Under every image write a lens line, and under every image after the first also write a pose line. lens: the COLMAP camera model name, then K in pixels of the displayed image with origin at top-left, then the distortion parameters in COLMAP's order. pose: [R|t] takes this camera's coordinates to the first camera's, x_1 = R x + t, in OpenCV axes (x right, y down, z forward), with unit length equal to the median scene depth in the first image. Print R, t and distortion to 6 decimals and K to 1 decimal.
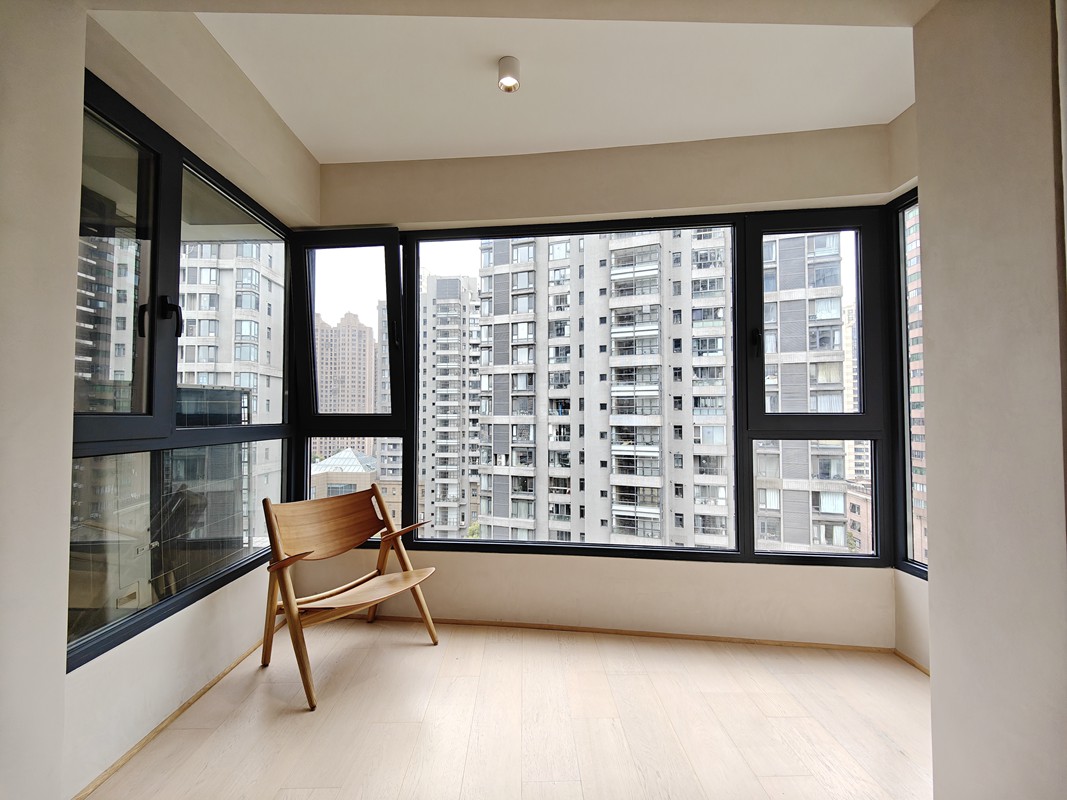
lens RADIAL K [[455.5, 0, 533.5], [0, 455.5, 400.0], [0, 0, 1]] dist [0.002548, 0.000335]
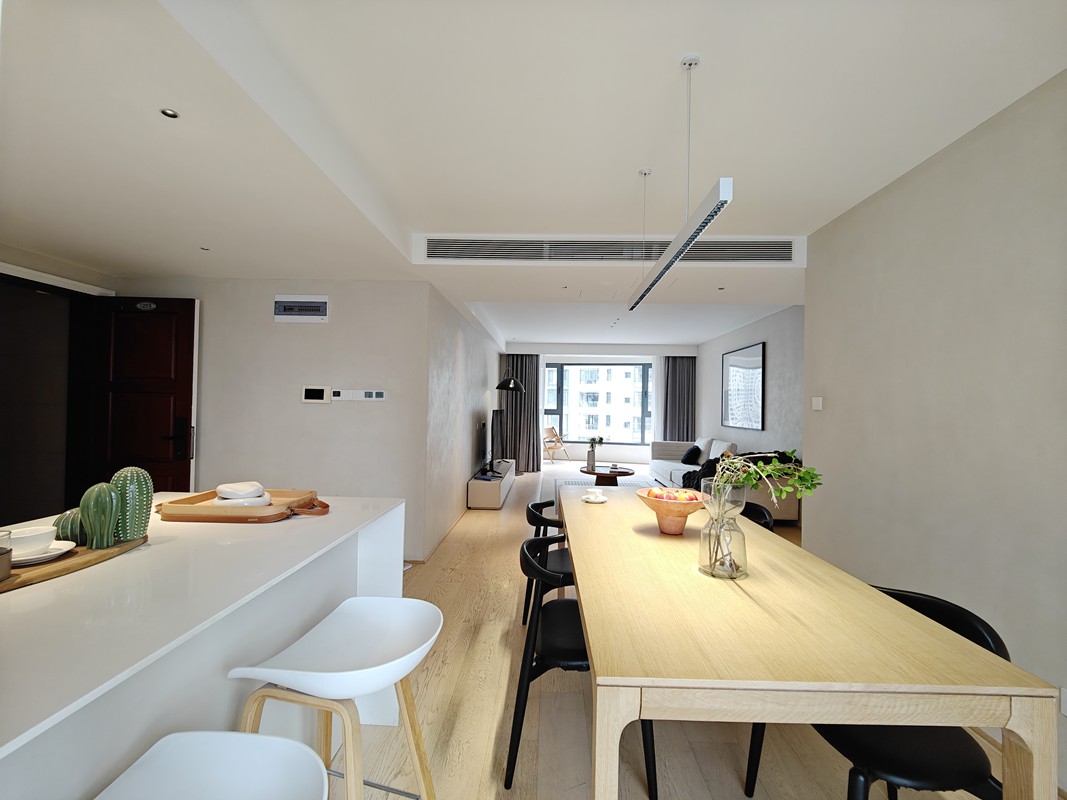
lens RADIAL K [[455.5, 0, 533.5], [0, 455.5, 400.0], [0, 0, 1]] dist [0.002548, 0.000335]
pose [[0.998080, 0.015838, -0.059874, -0.015163], [-0.014547, 0.999654, 0.021933, -0.007421], [0.060201, -0.021020, 0.997965, -0.163558]]
